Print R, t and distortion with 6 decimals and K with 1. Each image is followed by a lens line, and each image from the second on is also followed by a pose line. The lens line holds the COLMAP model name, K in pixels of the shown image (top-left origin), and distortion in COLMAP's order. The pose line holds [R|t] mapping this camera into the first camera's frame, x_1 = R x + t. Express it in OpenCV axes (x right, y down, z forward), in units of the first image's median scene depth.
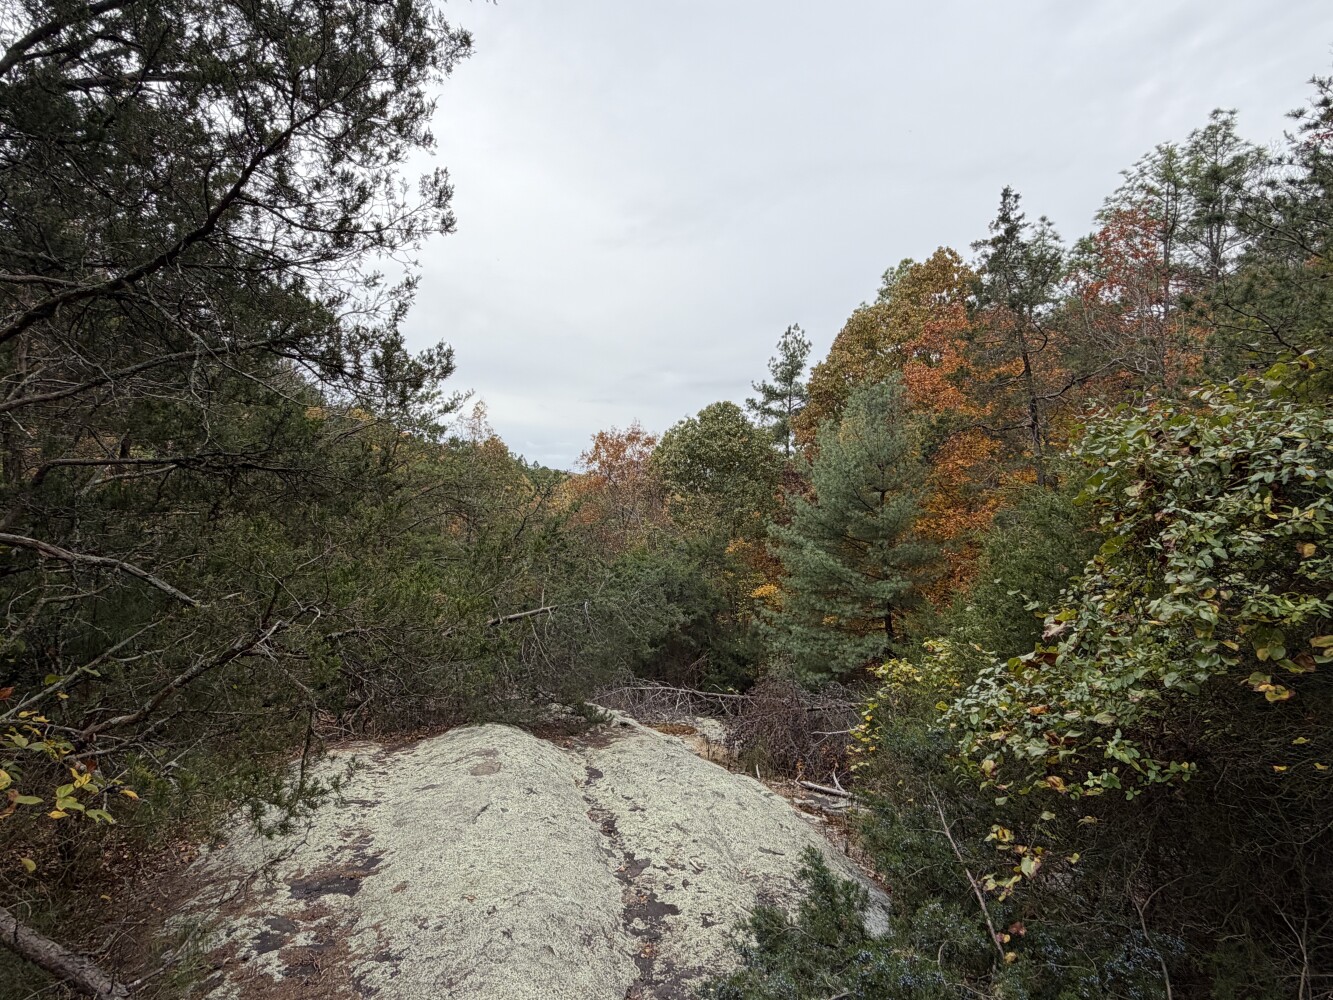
lens RADIAL K [[709.8, 0, 666.5], [0, 709.8, 500.0], [0, 0, 1]] dist [-0.003986, -0.000779]
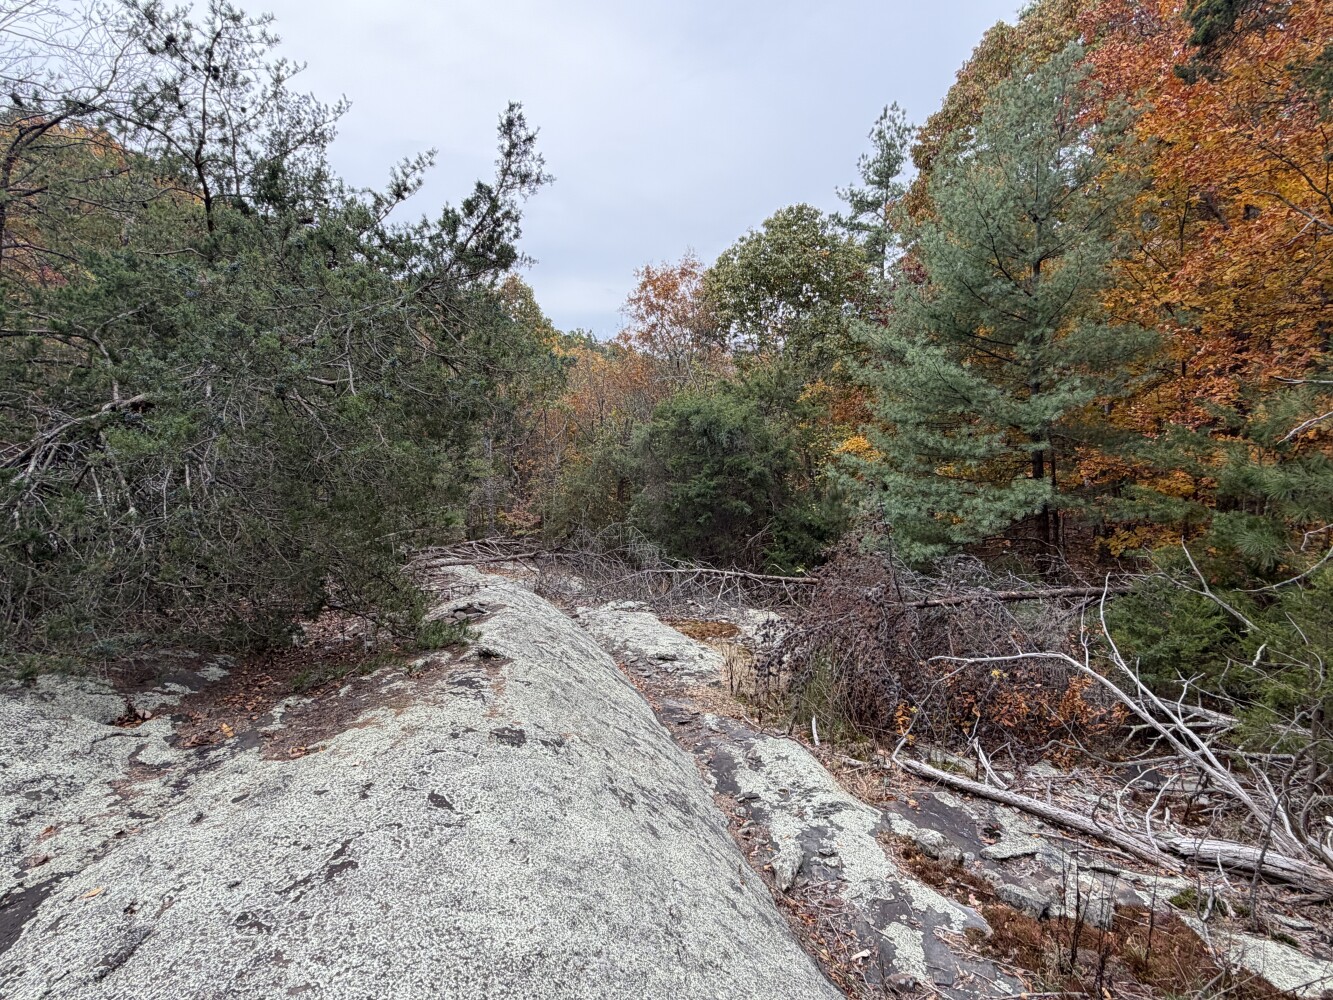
lens RADIAL K [[709.8, 0, 666.5], [0, 709.8, 500.0], [0, 0, 1]] dist [-0.003986, -0.000779]
pose [[0.991209, -0.025458, -0.129835, 0.044021], [0.045827, 0.986629, 0.156406, 0.065938], [0.124117, -0.160981, 0.979122, 0.246830]]
